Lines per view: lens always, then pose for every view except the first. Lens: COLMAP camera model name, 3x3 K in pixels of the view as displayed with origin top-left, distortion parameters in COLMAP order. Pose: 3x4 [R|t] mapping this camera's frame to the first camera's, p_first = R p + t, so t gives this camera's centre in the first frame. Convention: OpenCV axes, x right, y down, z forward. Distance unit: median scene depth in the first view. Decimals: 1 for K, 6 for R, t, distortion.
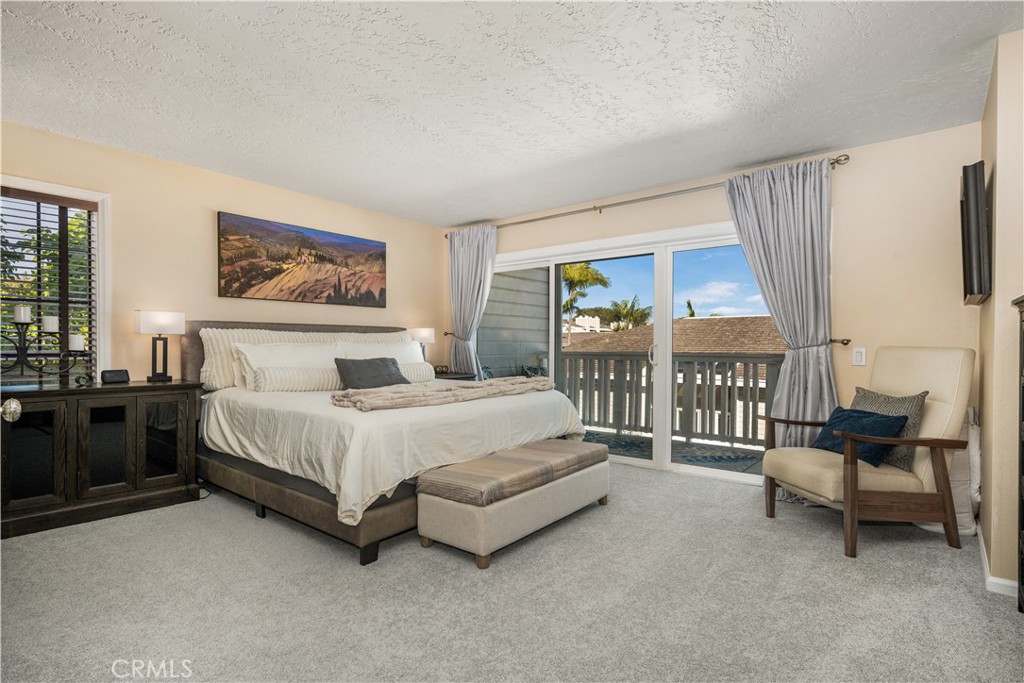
lens RADIAL K [[537.5, 0, 512.0], [0, 537.5, 341.5], [0, 0, 1]] dist [-0.000677, -0.000247]
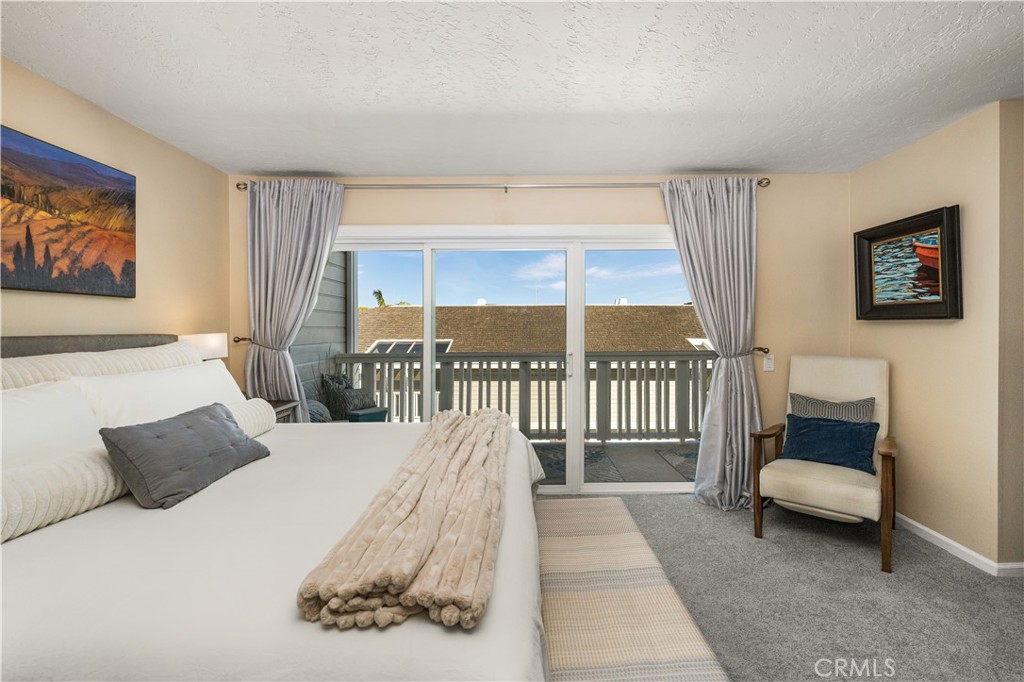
lens RADIAL K [[456.9, 0, 516.7], [0, 456.9, 322.9], [0, 0, 1]] dist [0.000620, -0.000042]
pose [[0.762806, -0.002333, 0.646623, -0.253751], [0.001138, 0.999997, 0.002265, -0.040574], [-0.646626, -0.000992, 0.762806, 0.429763]]
